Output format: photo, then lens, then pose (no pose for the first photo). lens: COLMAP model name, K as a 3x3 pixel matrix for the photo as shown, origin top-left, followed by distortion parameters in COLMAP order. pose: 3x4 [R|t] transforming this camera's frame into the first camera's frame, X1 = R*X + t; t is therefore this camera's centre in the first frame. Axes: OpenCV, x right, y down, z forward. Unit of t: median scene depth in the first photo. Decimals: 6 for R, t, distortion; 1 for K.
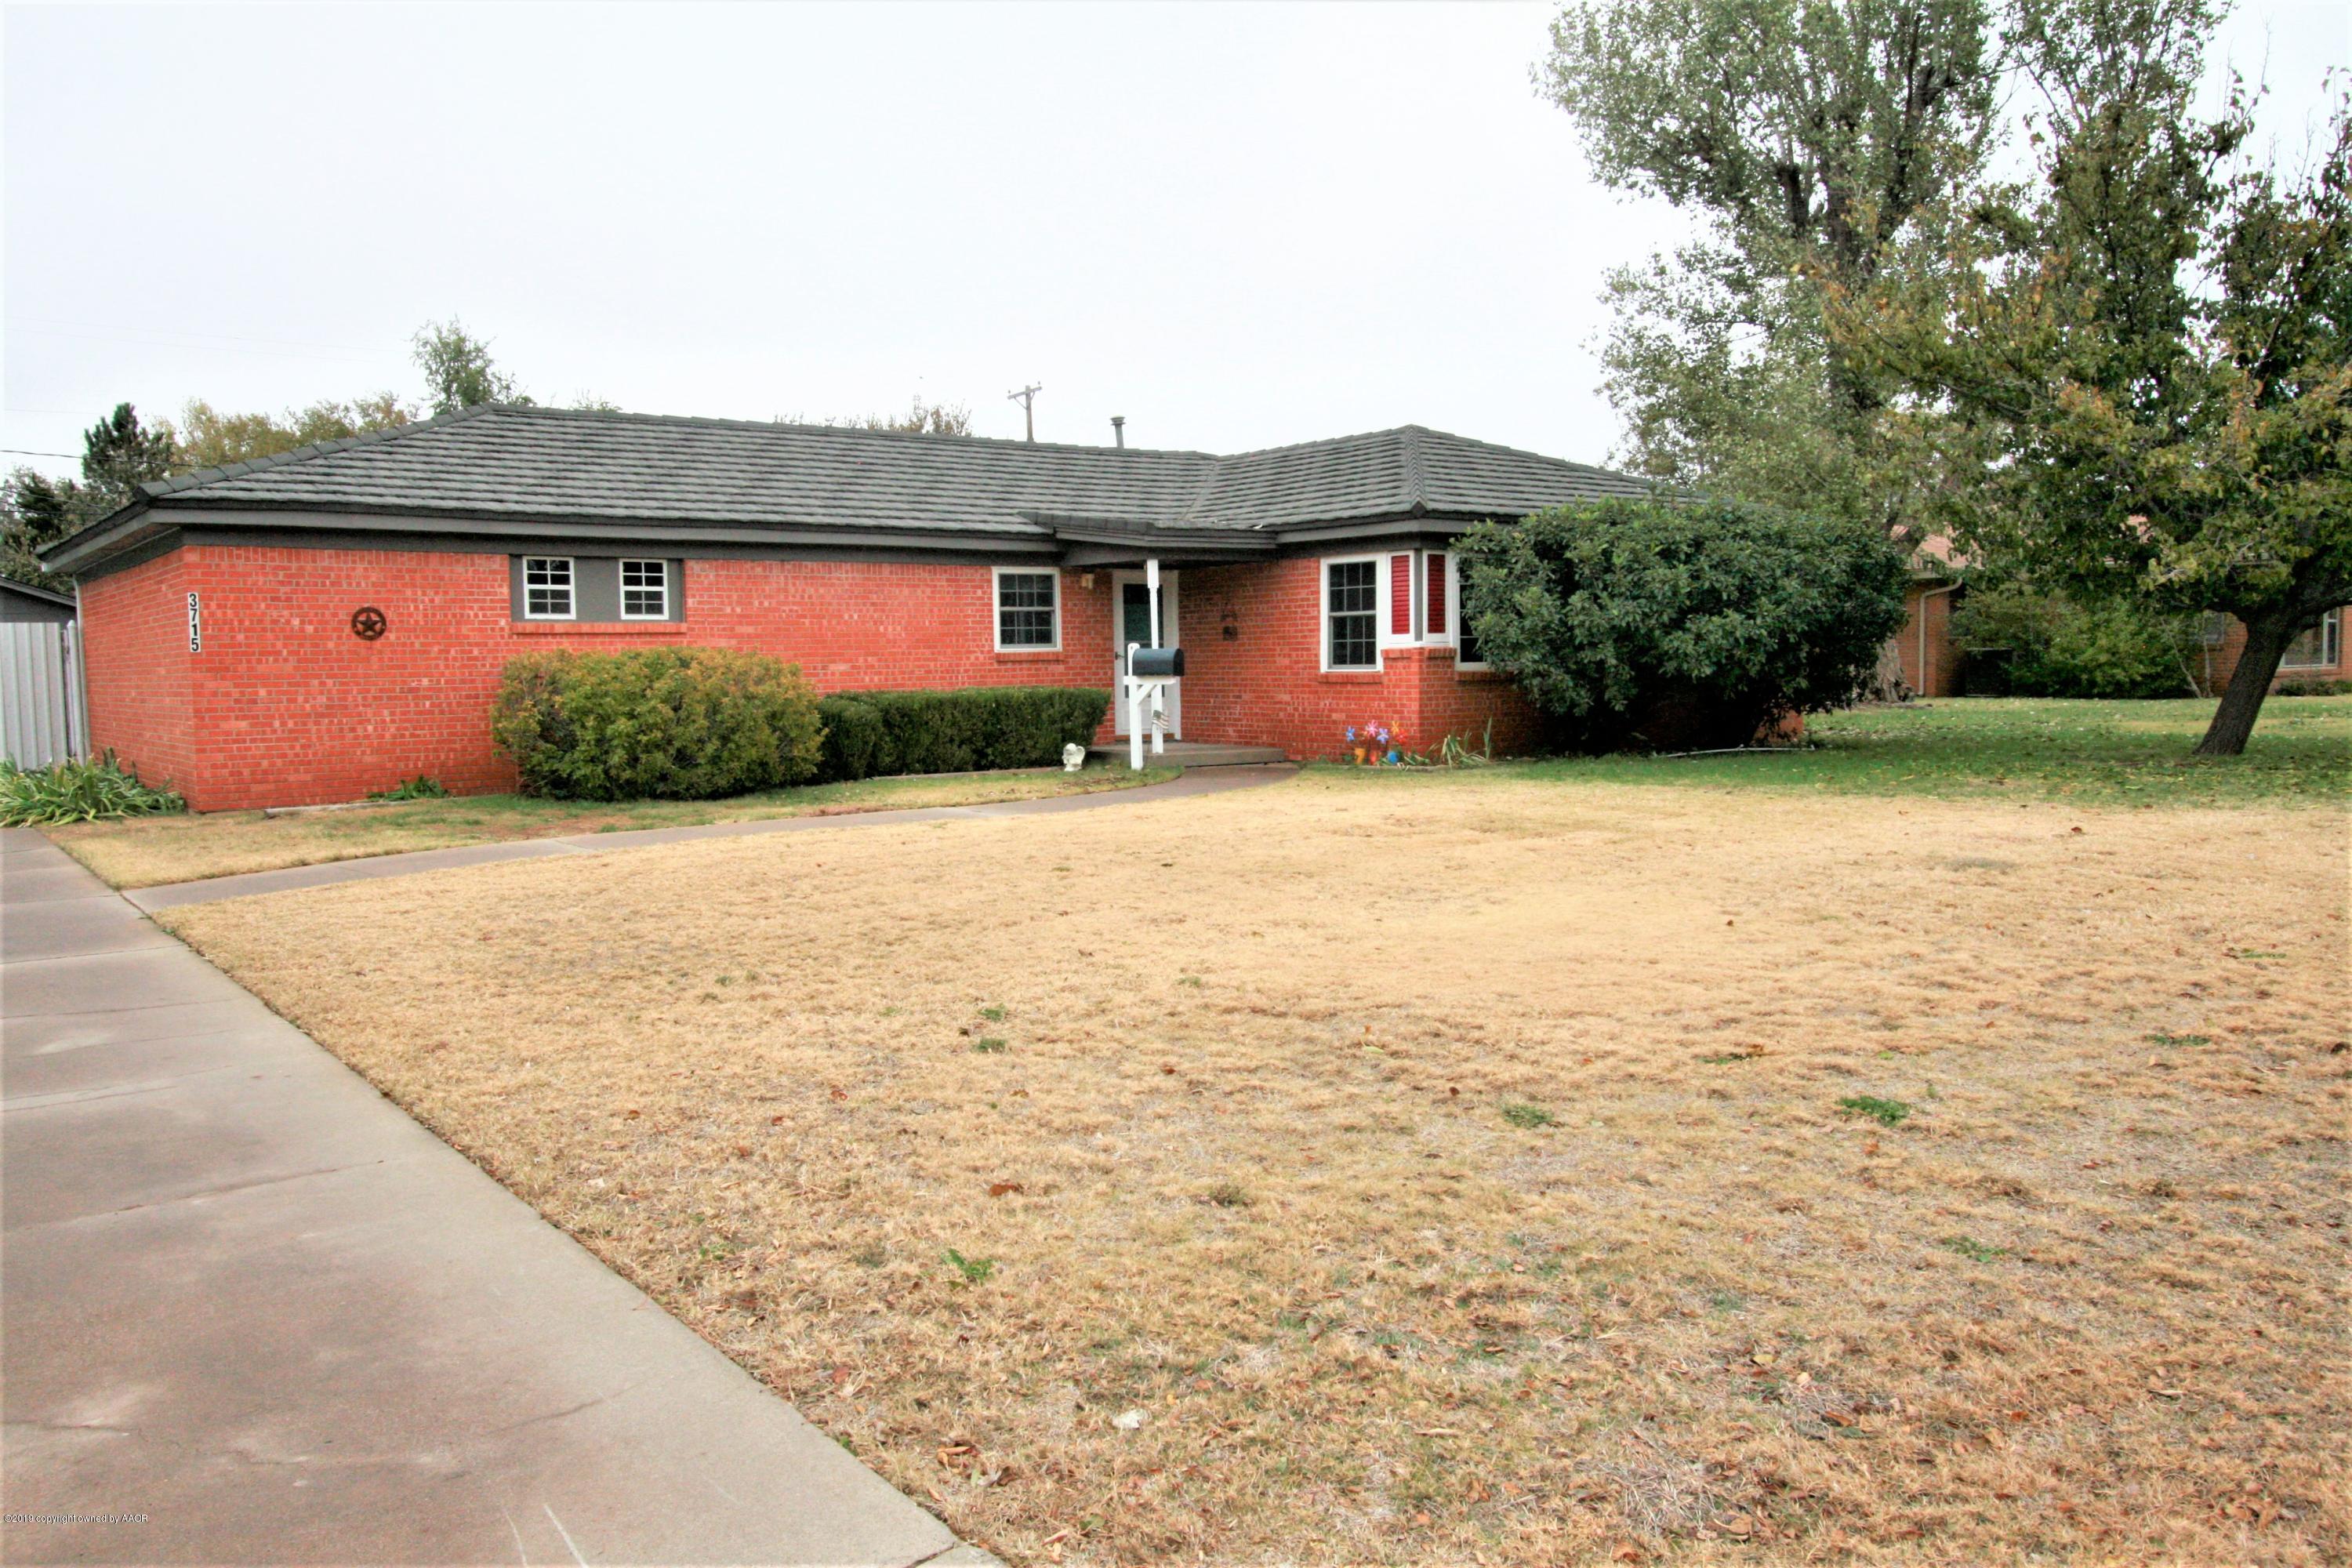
lens RADIAL K [[1839.6, 0, 1180.9], [0, 1839.6, 783.2], [0, 0, 1]] dist [-0.000922, 0.014283]
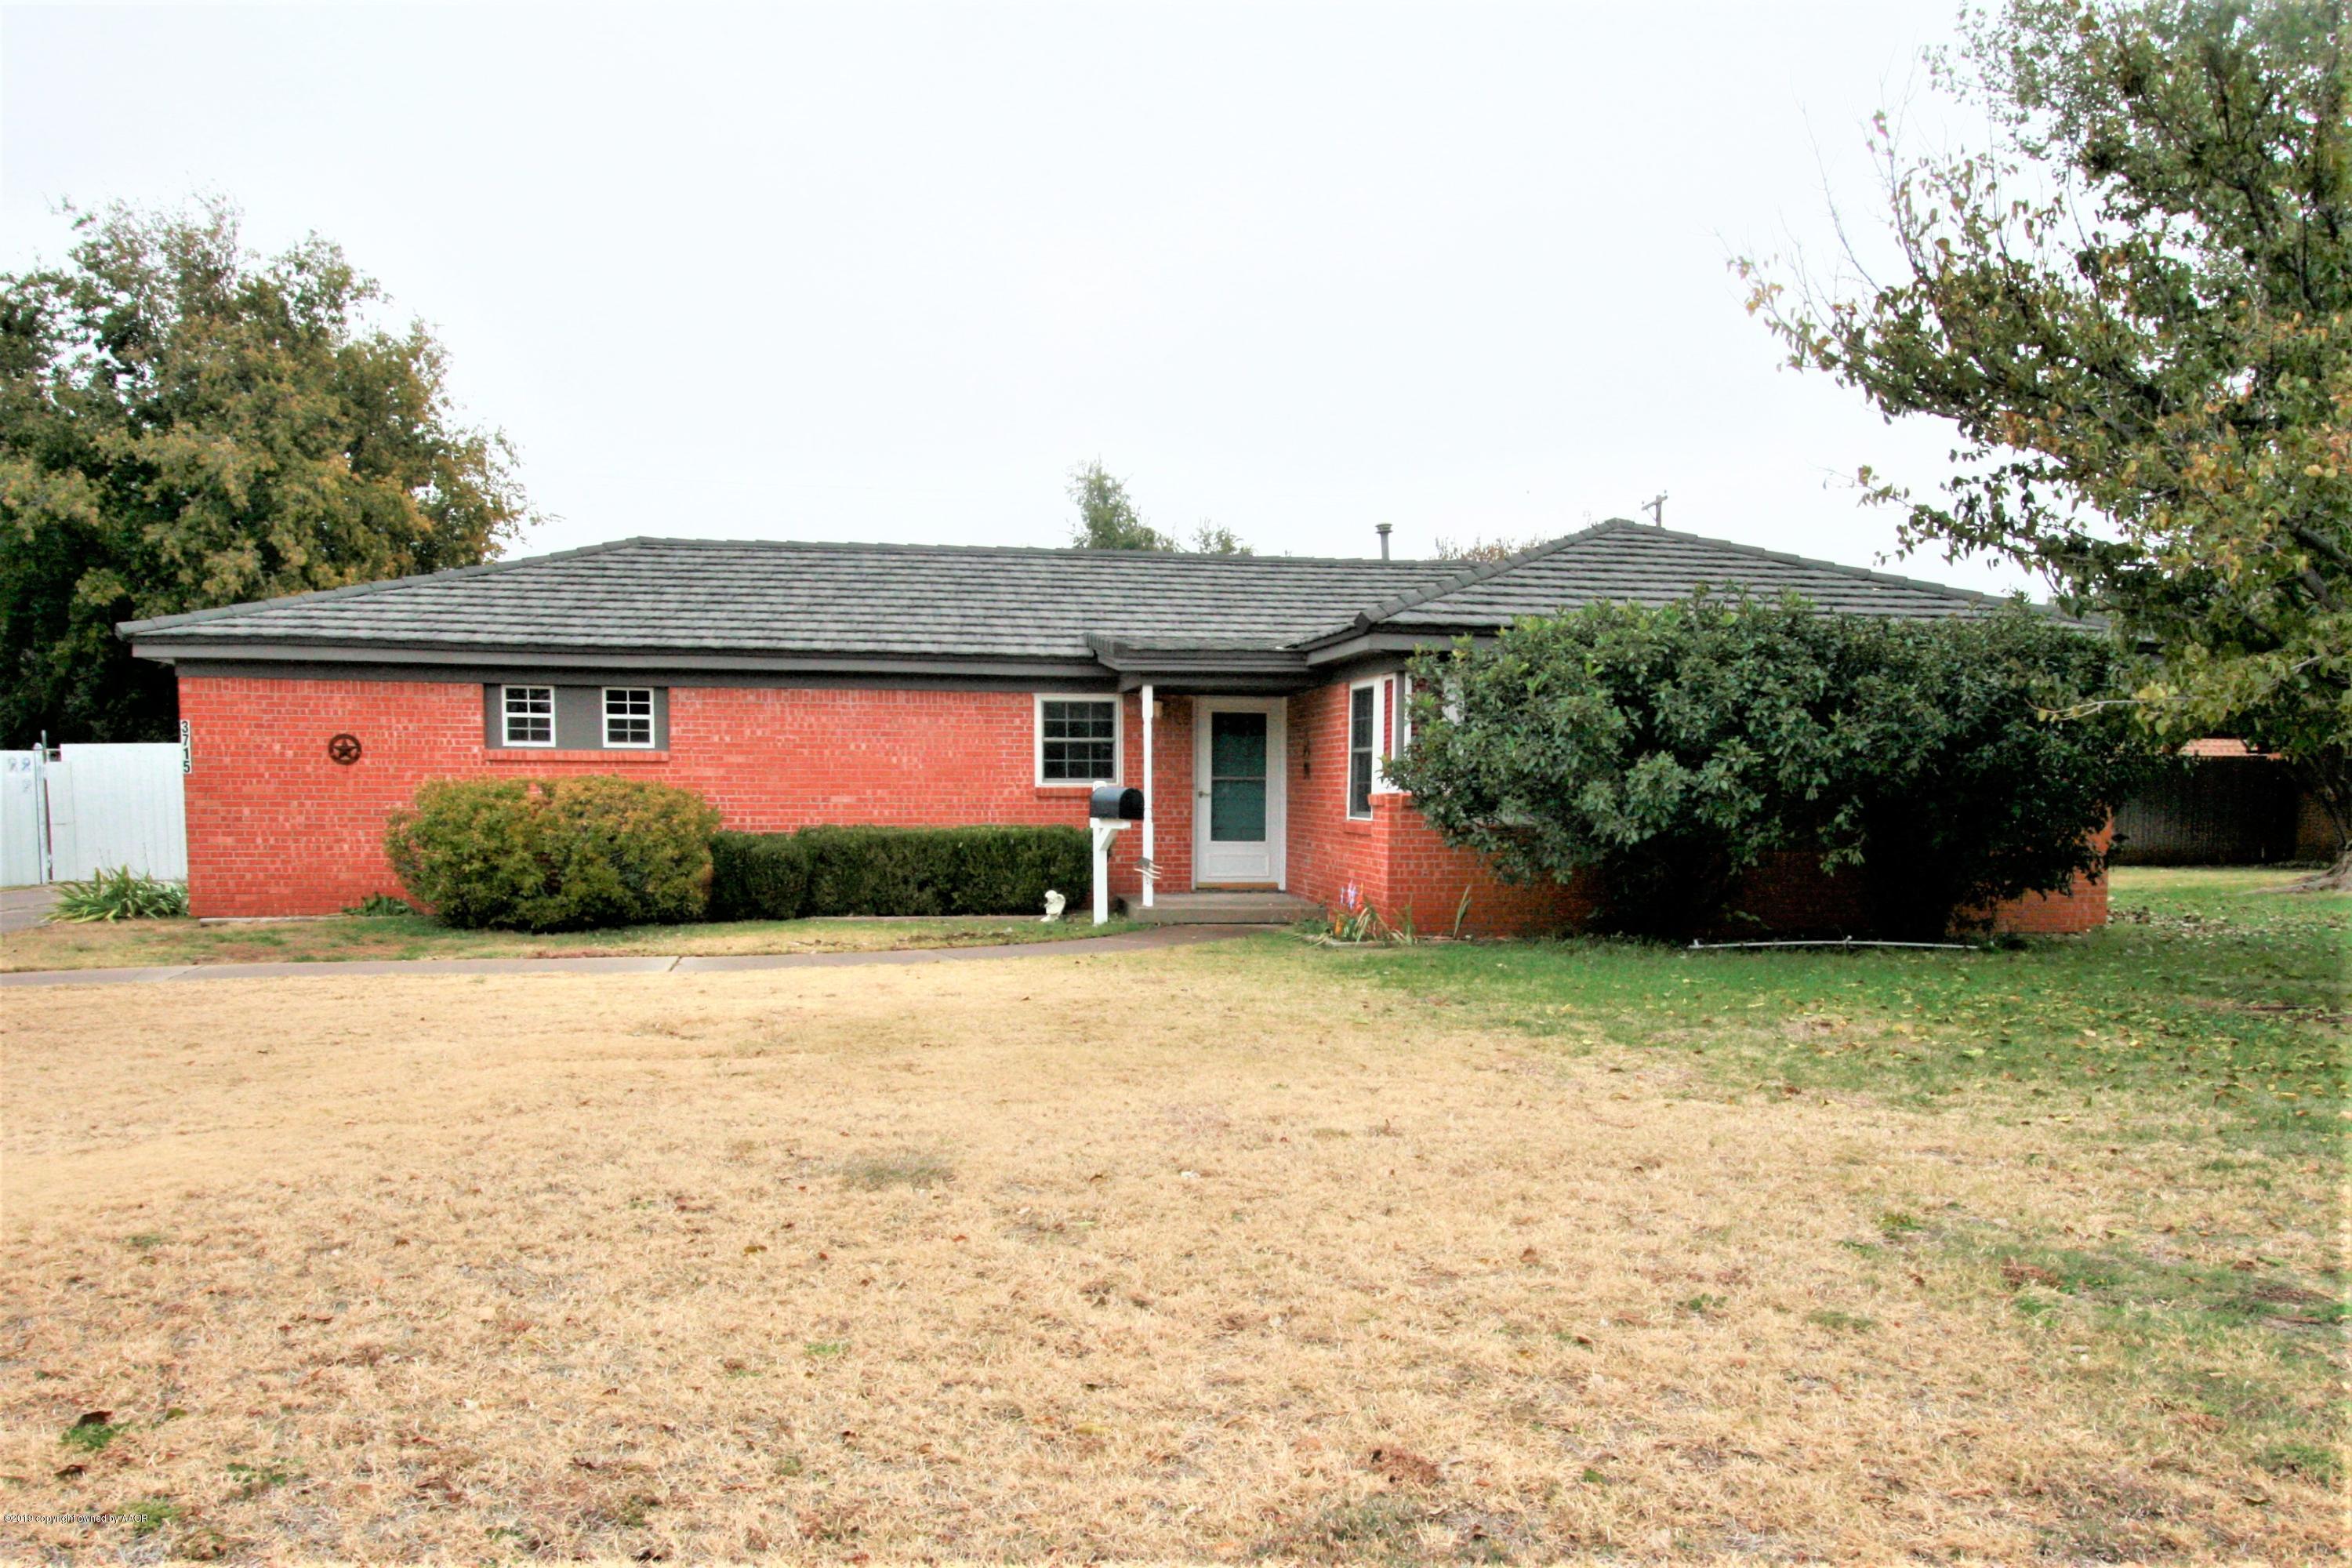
lens RADIAL K [[1814.7, 0, 1182.6], [0, 1814.7, 919.3], [0, 0, 1]] dist [-0.008176, 0.000579]
pose [[0.891516, 0.055052, -0.449632, 0.407214], [-0.050798, 0.998477, 0.021531, -0.030745], [0.450133, 0.003646, 0.892954, 0.242360]]
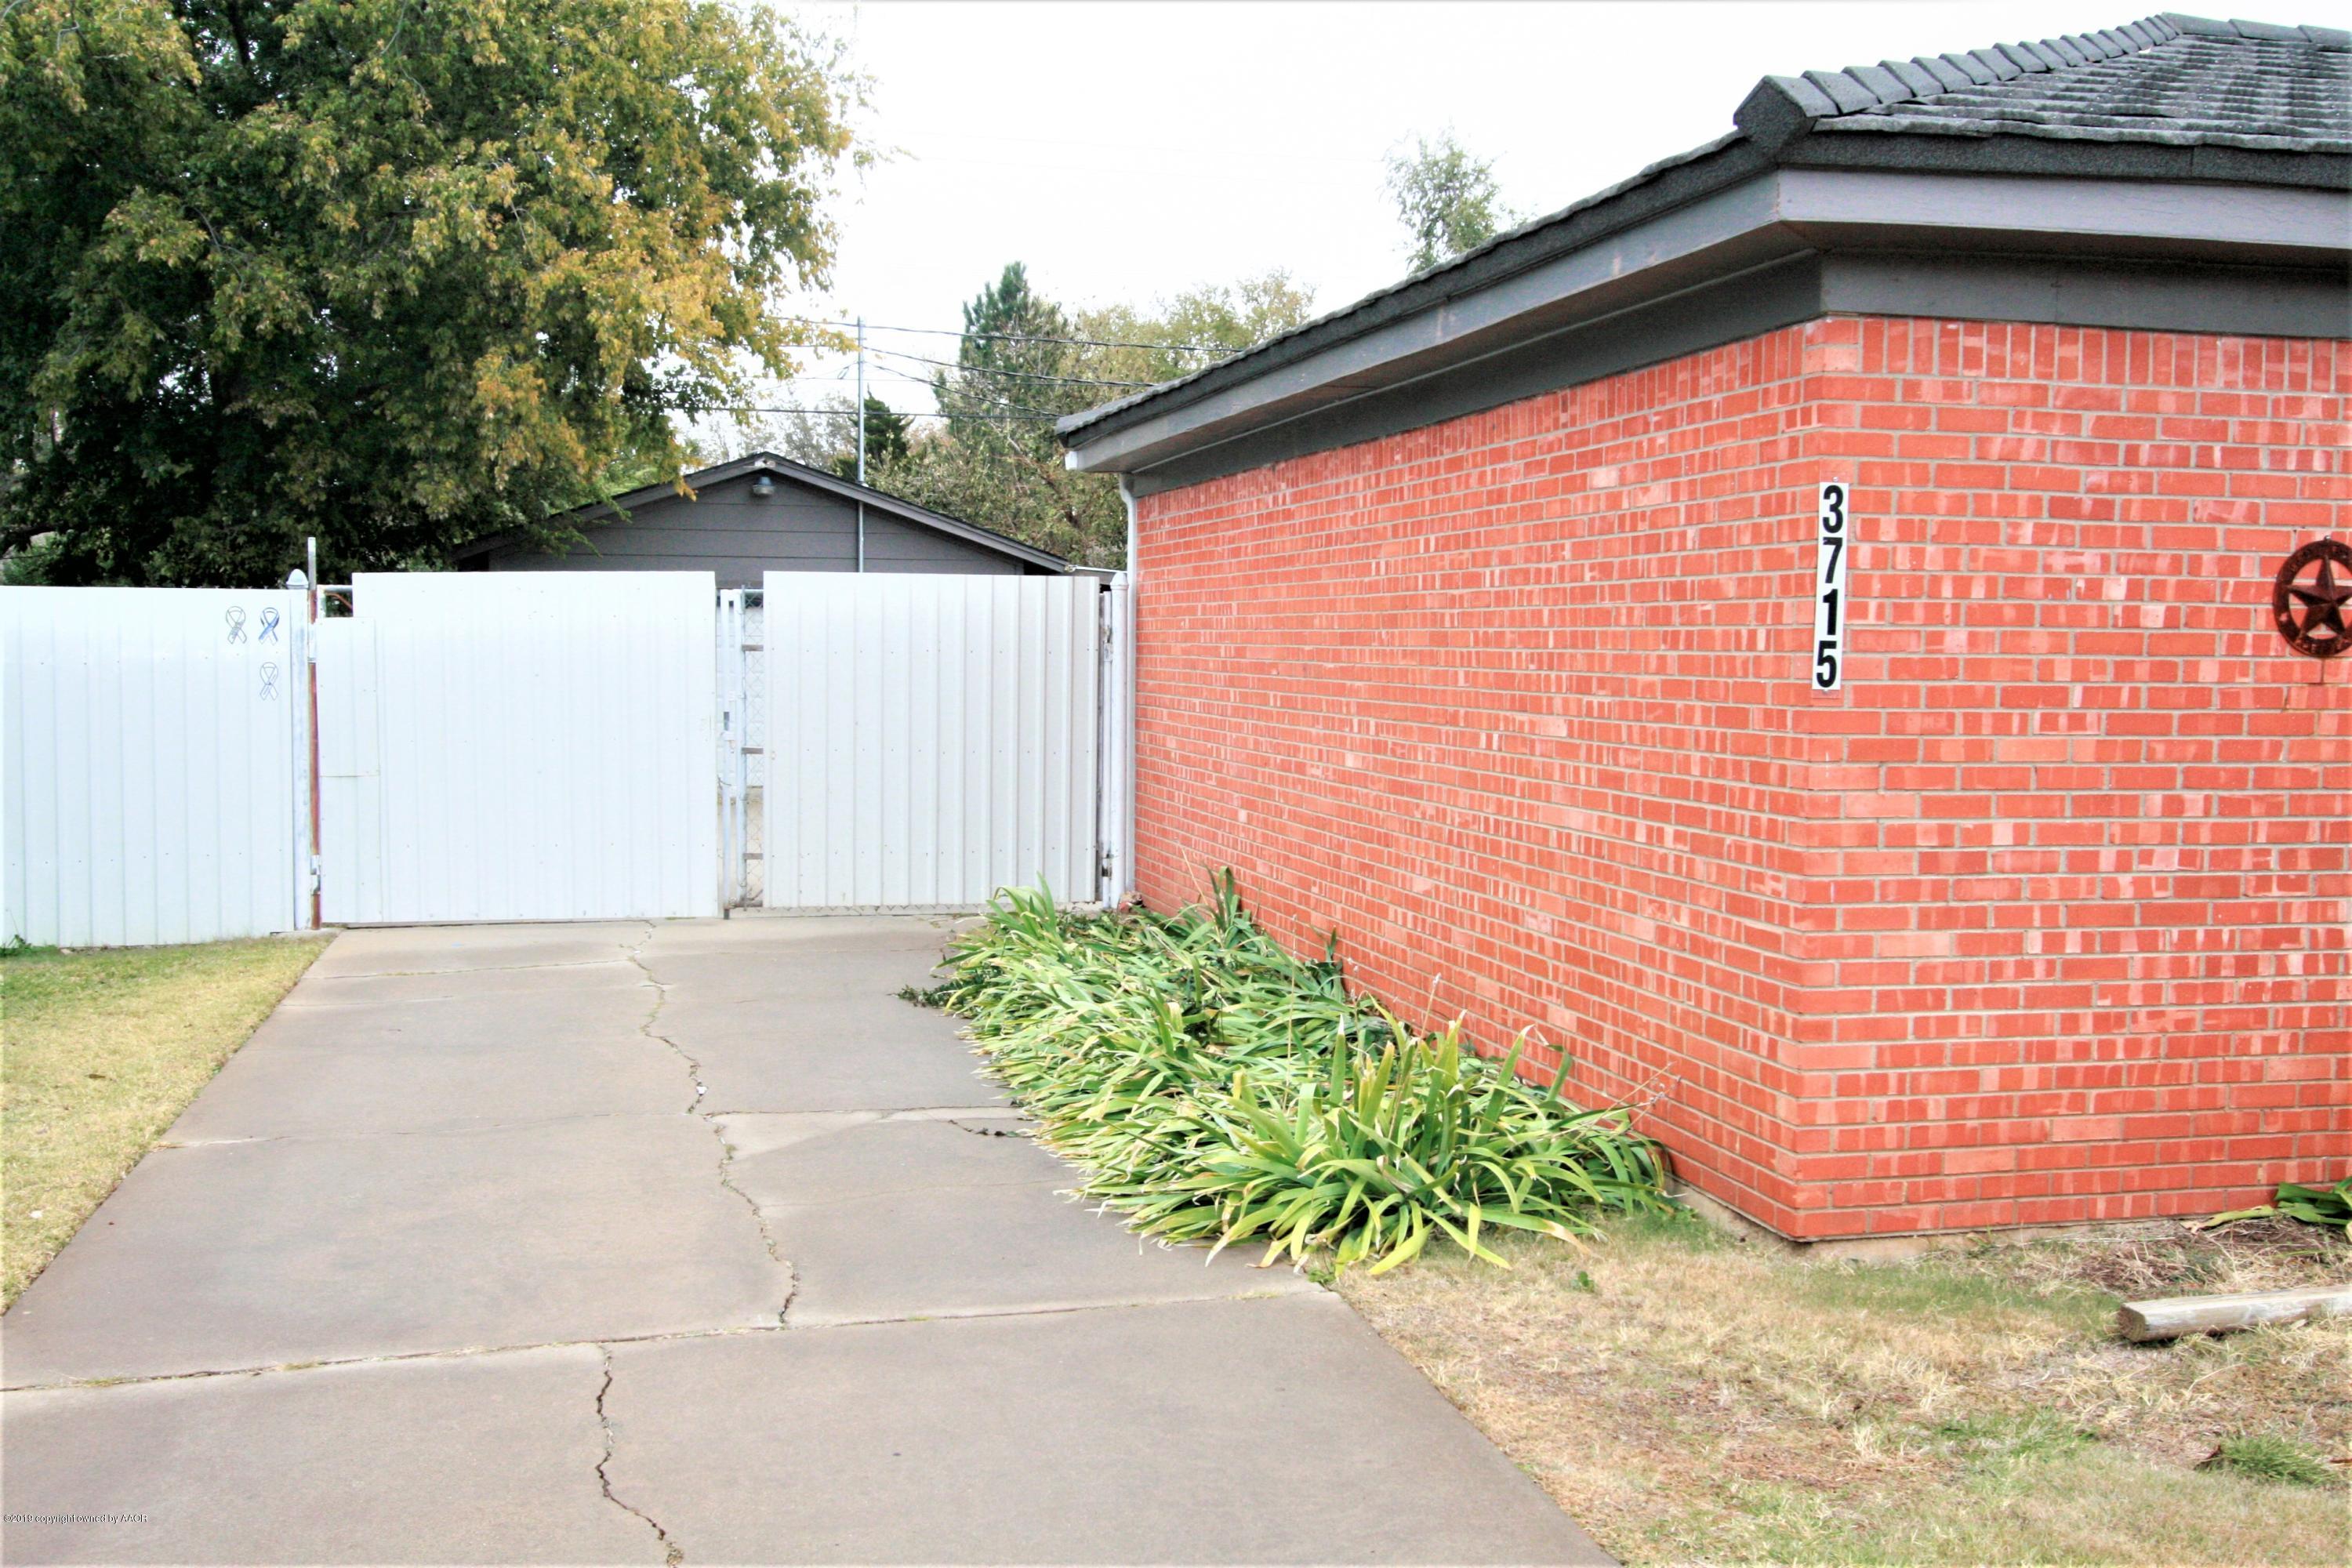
lens RADIAL K [[2371.2, 0, 1179.1], [0, 2371.2, 777.1], [0, 0, 1]] dist [0.050219, 0.000000]
pose [[0.918531, 0.048286, -0.392389, -0.395298], [-0.050751, 0.998703, 0.004094, -0.044558], [0.392078, 0.016154, 0.919790, 0.508561]]
